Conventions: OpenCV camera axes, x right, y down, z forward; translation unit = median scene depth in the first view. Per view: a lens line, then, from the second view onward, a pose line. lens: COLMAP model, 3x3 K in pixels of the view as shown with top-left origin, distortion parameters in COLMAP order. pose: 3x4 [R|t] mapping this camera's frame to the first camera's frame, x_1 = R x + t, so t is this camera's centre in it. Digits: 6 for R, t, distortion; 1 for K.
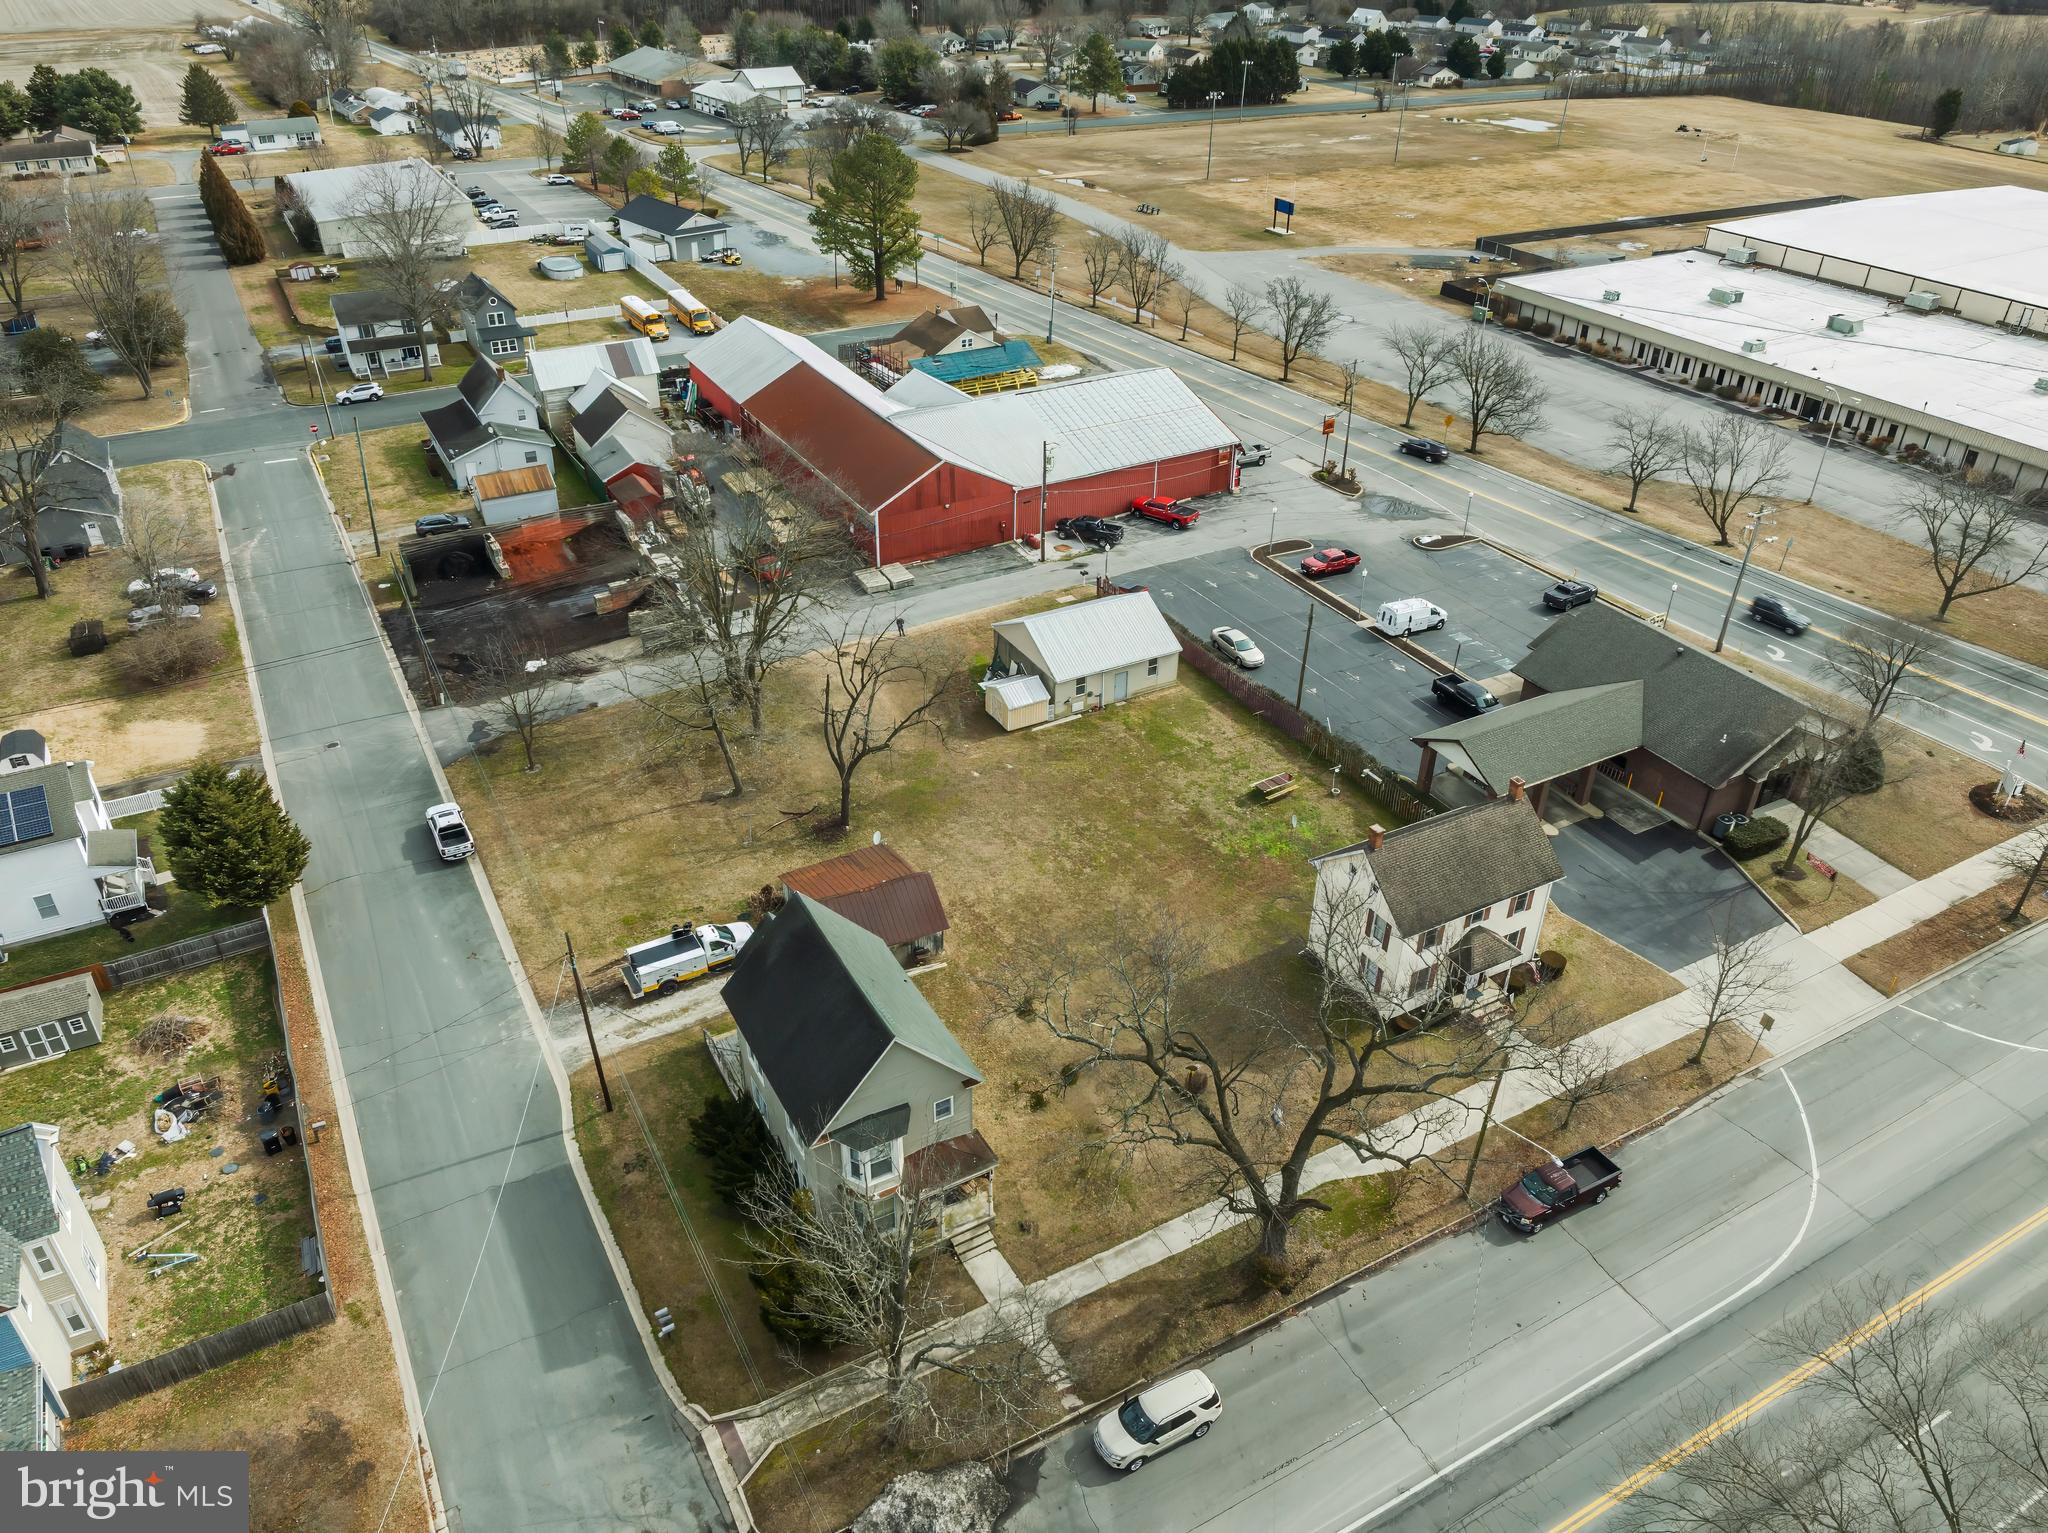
lens RADIAL K [[1442.3, 0, 1026.7], [0, 1442.3, 764.2], [0, 0, 1]] dist [-0.021861, 0.006377]
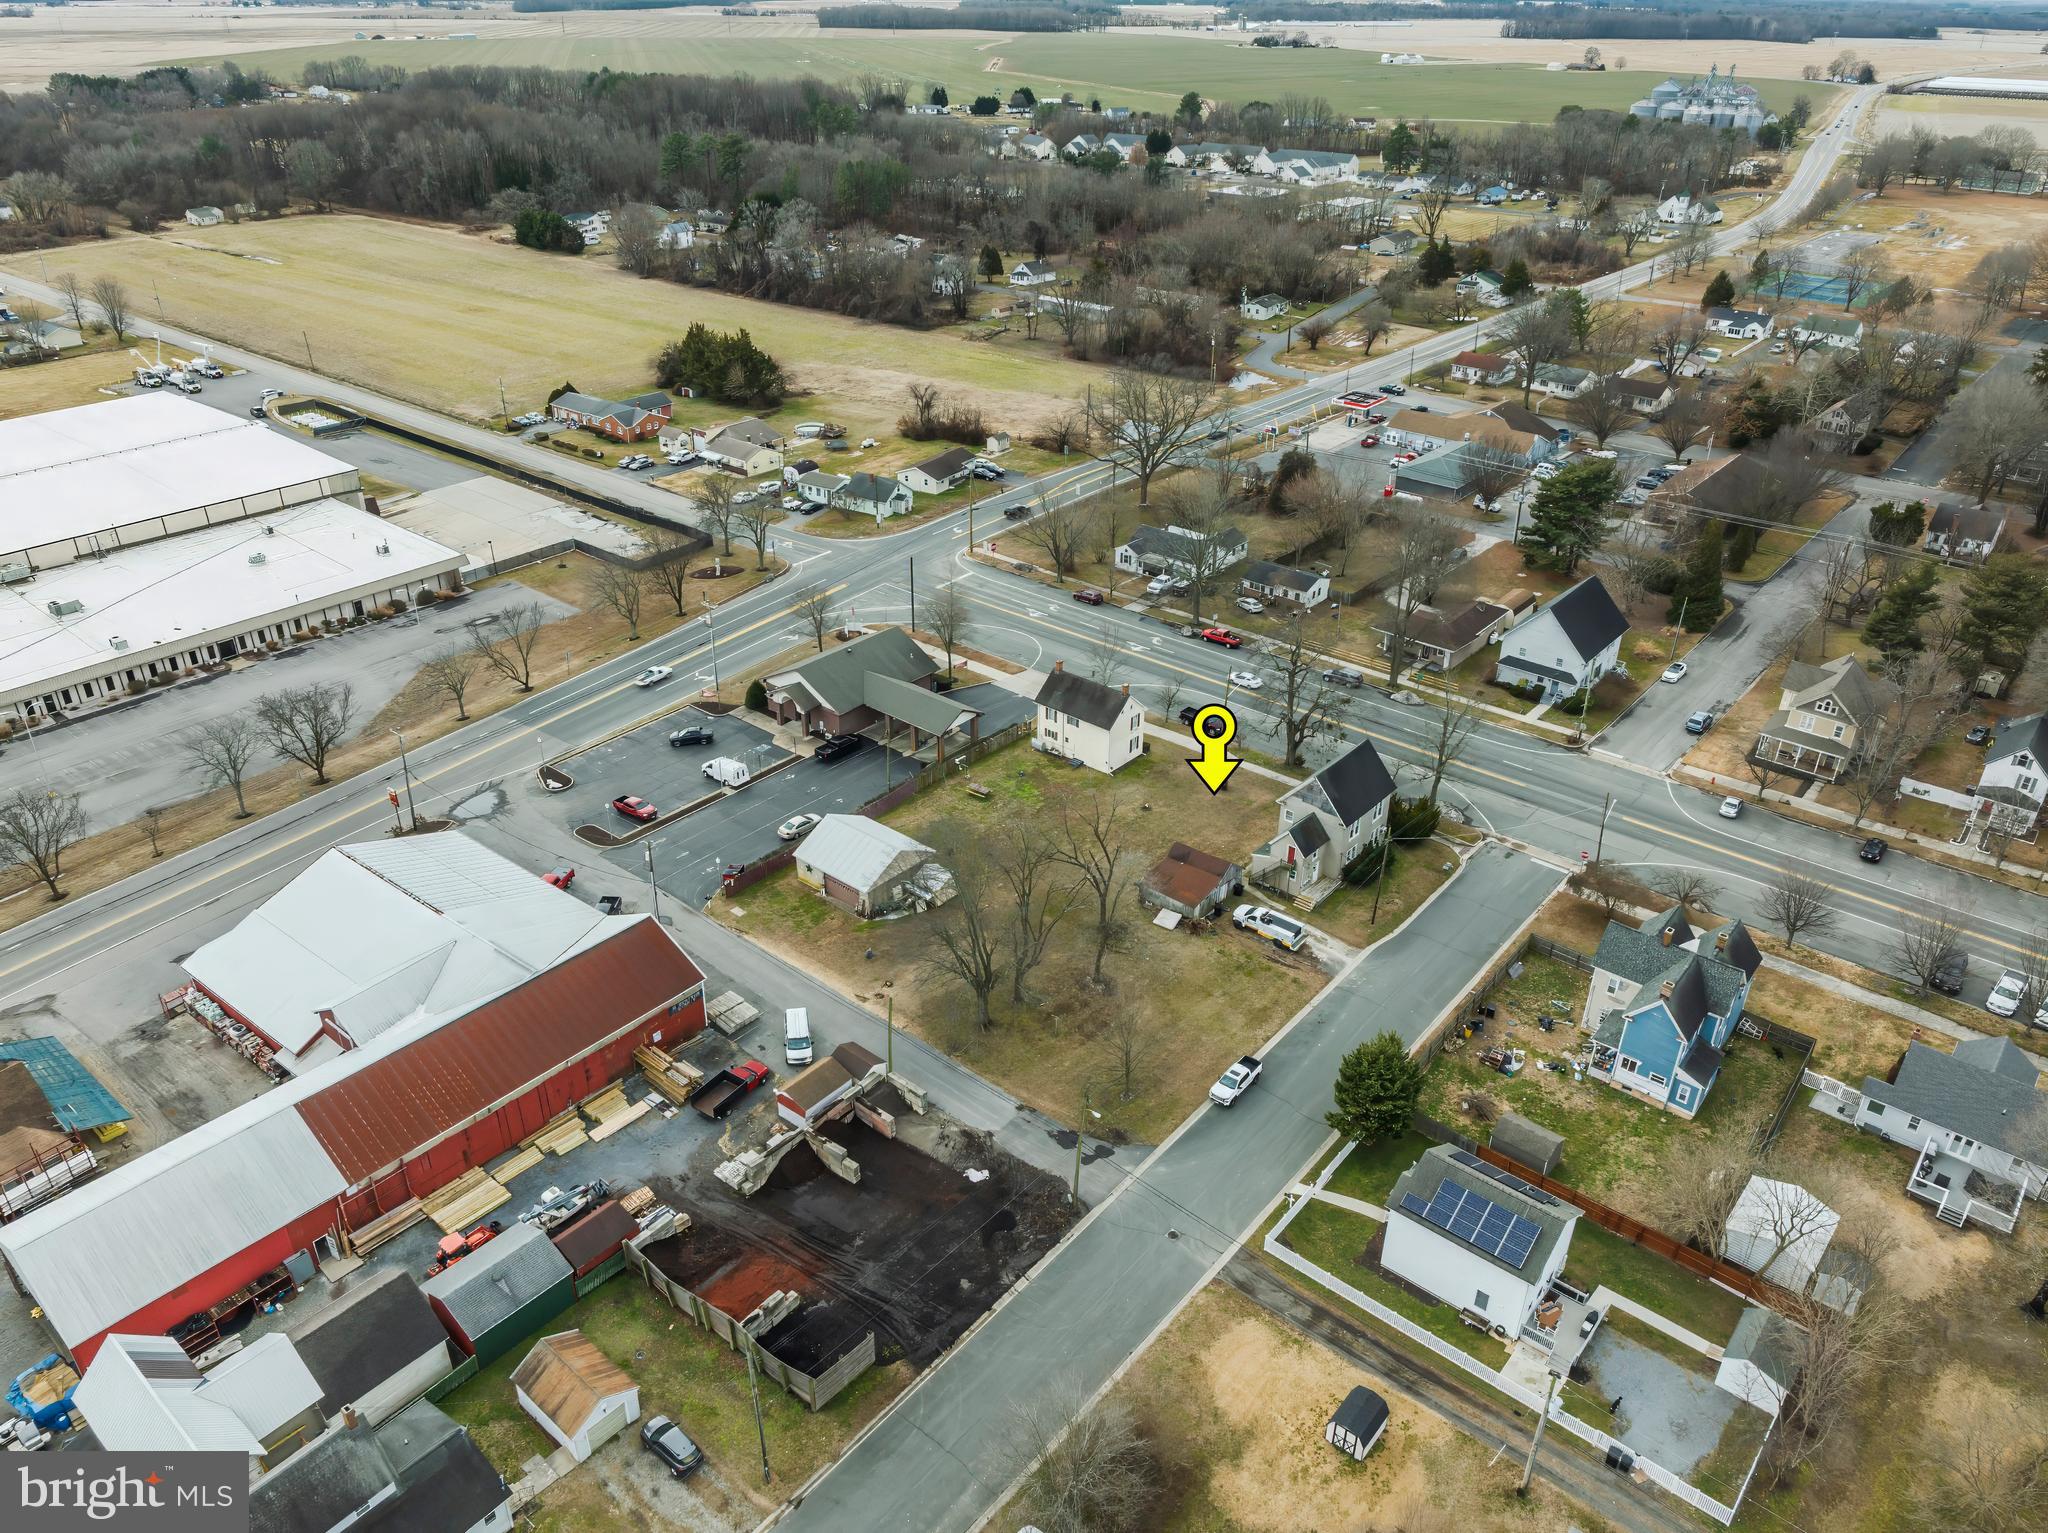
lens RADIAL K [[1442.3, 0, 1026.7], [0, 1442.3, 764.2], [0, 0, 1]] dist [-0.021861, 0.006377]
pose [[-0.355555, -0.463802, 0.811461, -0.824680], [0.488063, 0.648290, 0.584392, -0.658494], [-0.797104, 0.603828, -0.004138, 0.630335]]
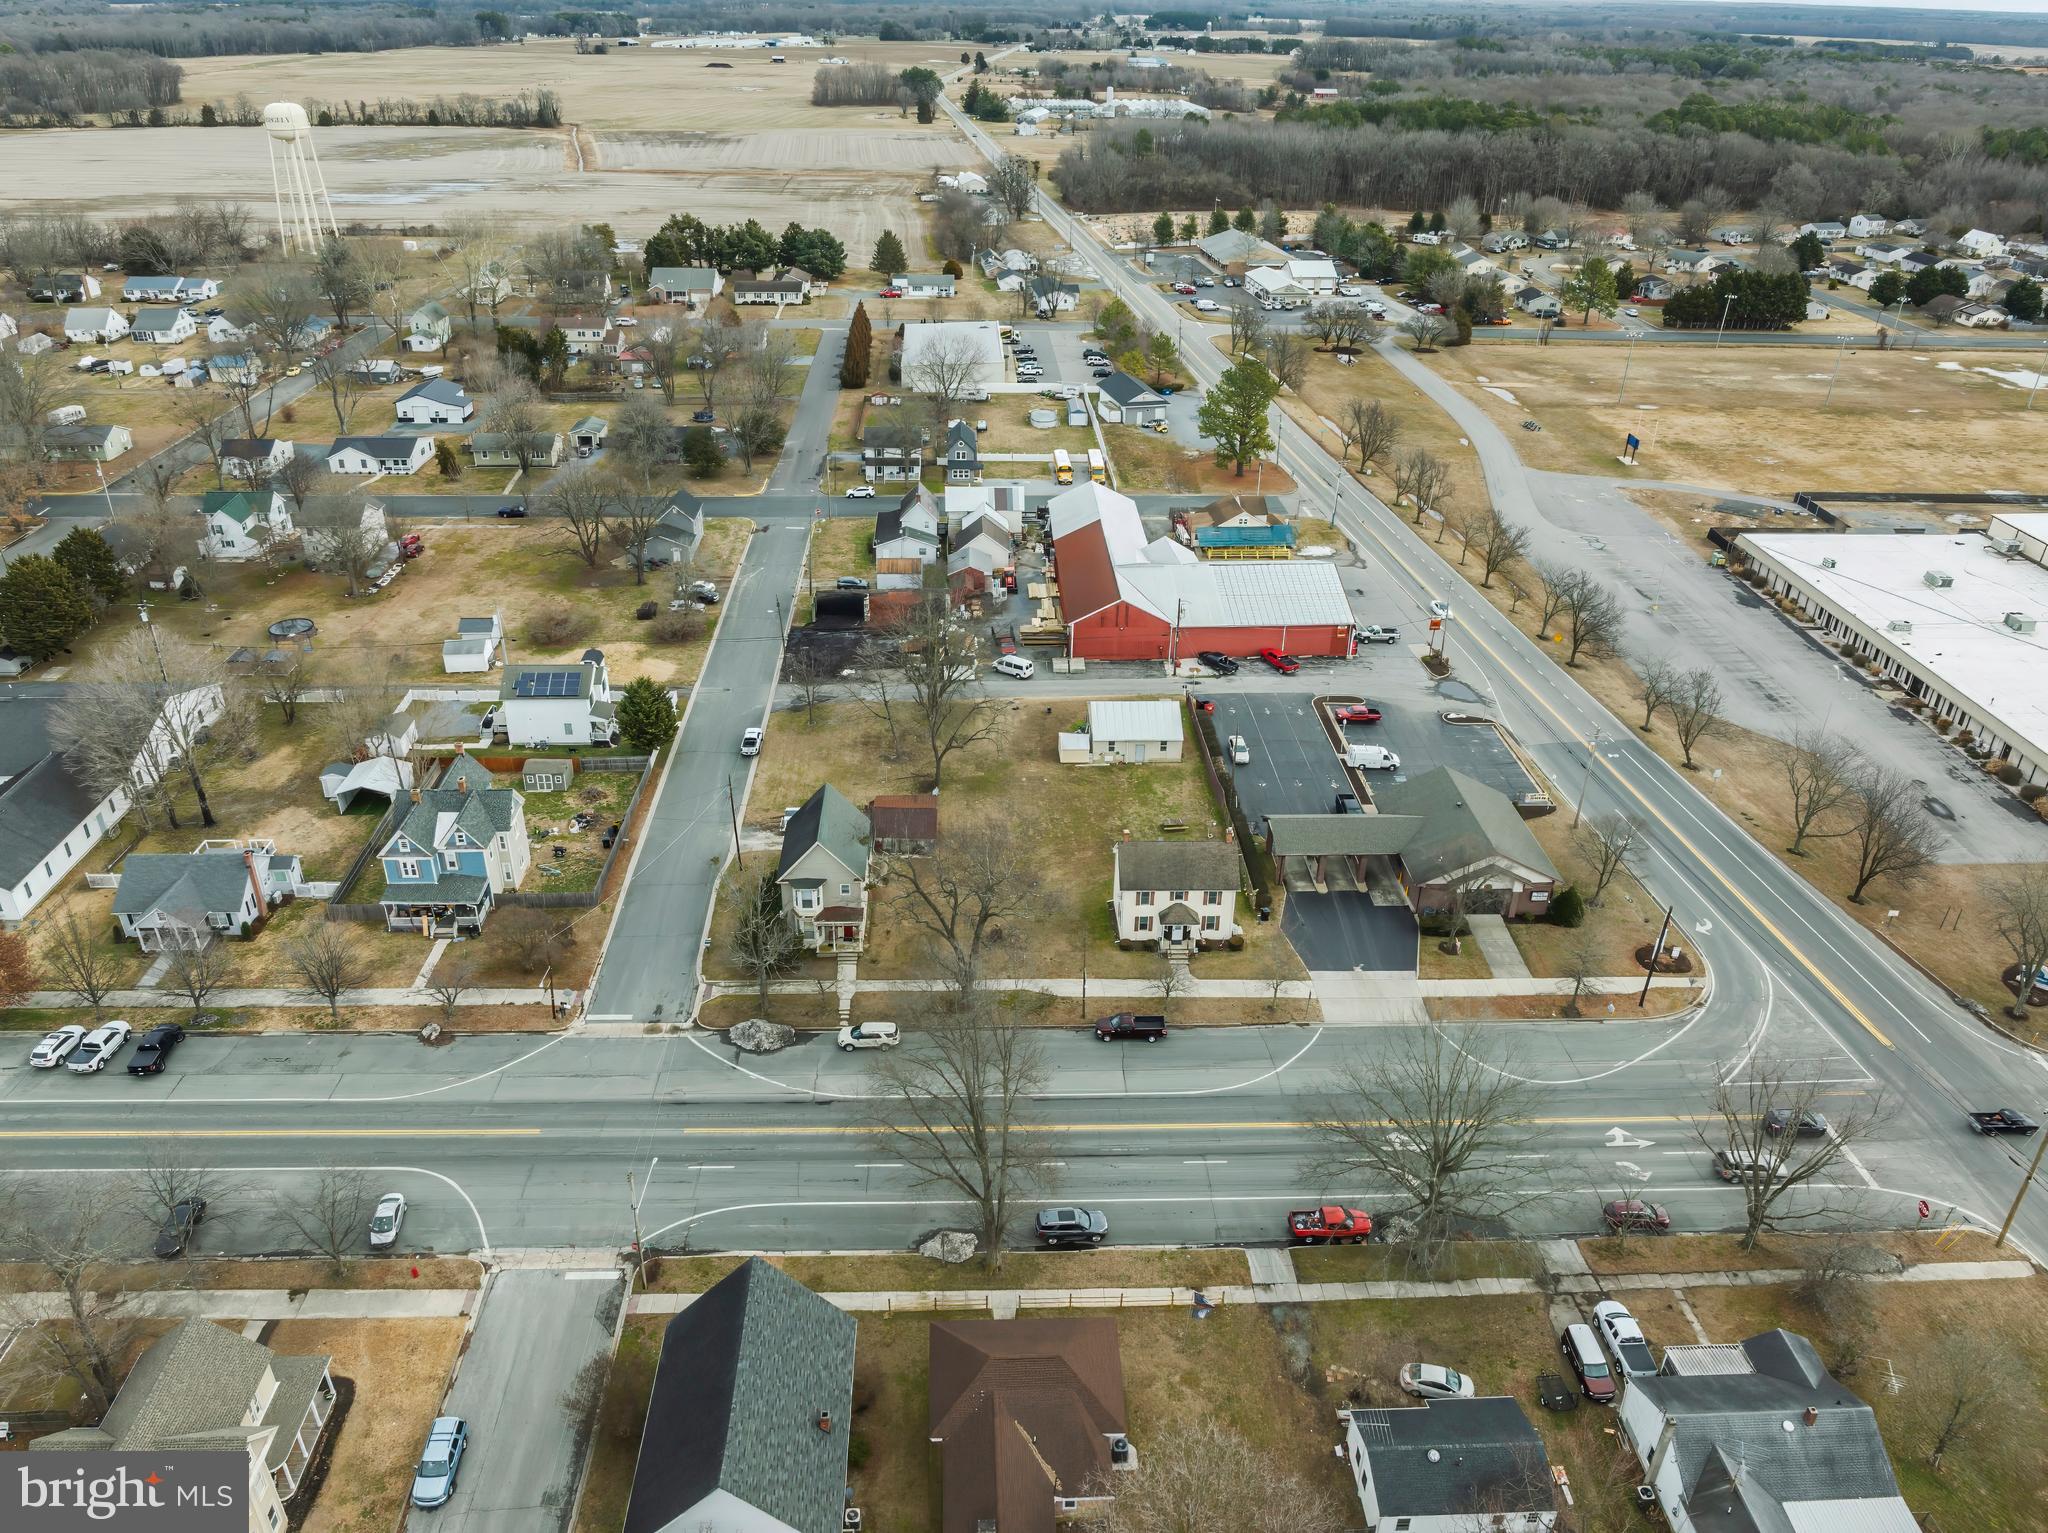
lens RADIAL K [[1442.3, 0, 1026.7], [0, 1442.3, 764.2], [0, 0, 1]] dist [-0.021861, 0.006377]
pose [[0.894557, 0.218528, -0.389890, 0.434397], [-0.244481, 0.969495, -0.017546, 0.012865], [0.374162, 0.111016, 0.920694, -0.398083]]
